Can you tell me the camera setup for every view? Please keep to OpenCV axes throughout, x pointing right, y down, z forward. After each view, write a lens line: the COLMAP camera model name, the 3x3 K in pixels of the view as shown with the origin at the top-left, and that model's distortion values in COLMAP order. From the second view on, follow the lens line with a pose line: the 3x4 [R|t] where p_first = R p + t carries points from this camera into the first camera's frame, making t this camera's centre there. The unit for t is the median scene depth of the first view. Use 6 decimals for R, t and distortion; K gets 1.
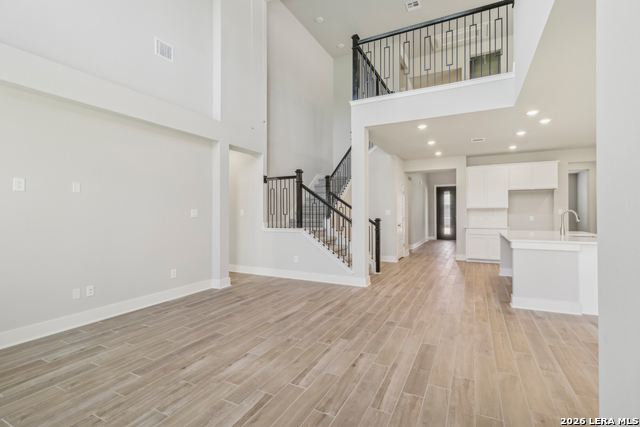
lens RADIAL K [[301.1, 0, 320.1], [0, 301.1, 210.3], [0, 0, 1]] dist [0.002990, -0.000404]
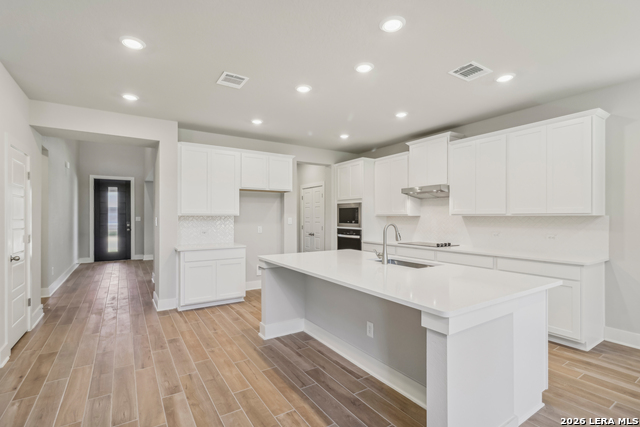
lens RADIAL K [[303.2, 0, 320.0], [0, 303.2, 213.5], [0, 0, 1]] dist [0.001608, -0.000020]
pose [[0.499257, 0.012421, 0.866365, 0.124768], [-0.010254, 0.999912, -0.008426, -0.006857], [-0.866393, -0.004677, 0.499341, 0.478764]]
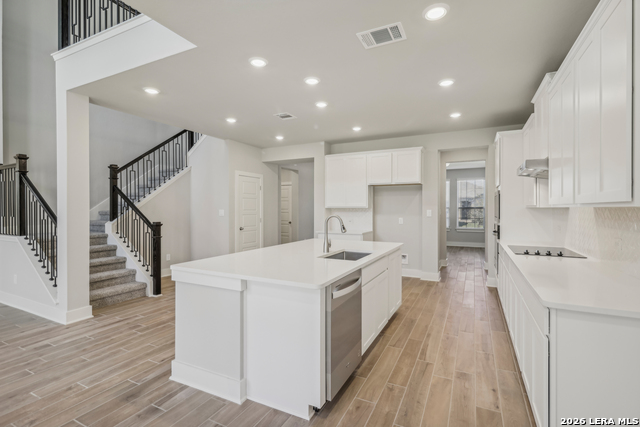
lens RADIAL K [[301.1, 0, 320.1], [0, 301.1, 210.3], [0, 0, 1]] dist [0.002990, -0.000404]
pose [[0.999981, 0.003296, 0.005143, 0.465242], [-0.003376, 0.999871, 0.015705, -0.011750], [-0.005091, -0.015722, 0.999863, 0.200785]]
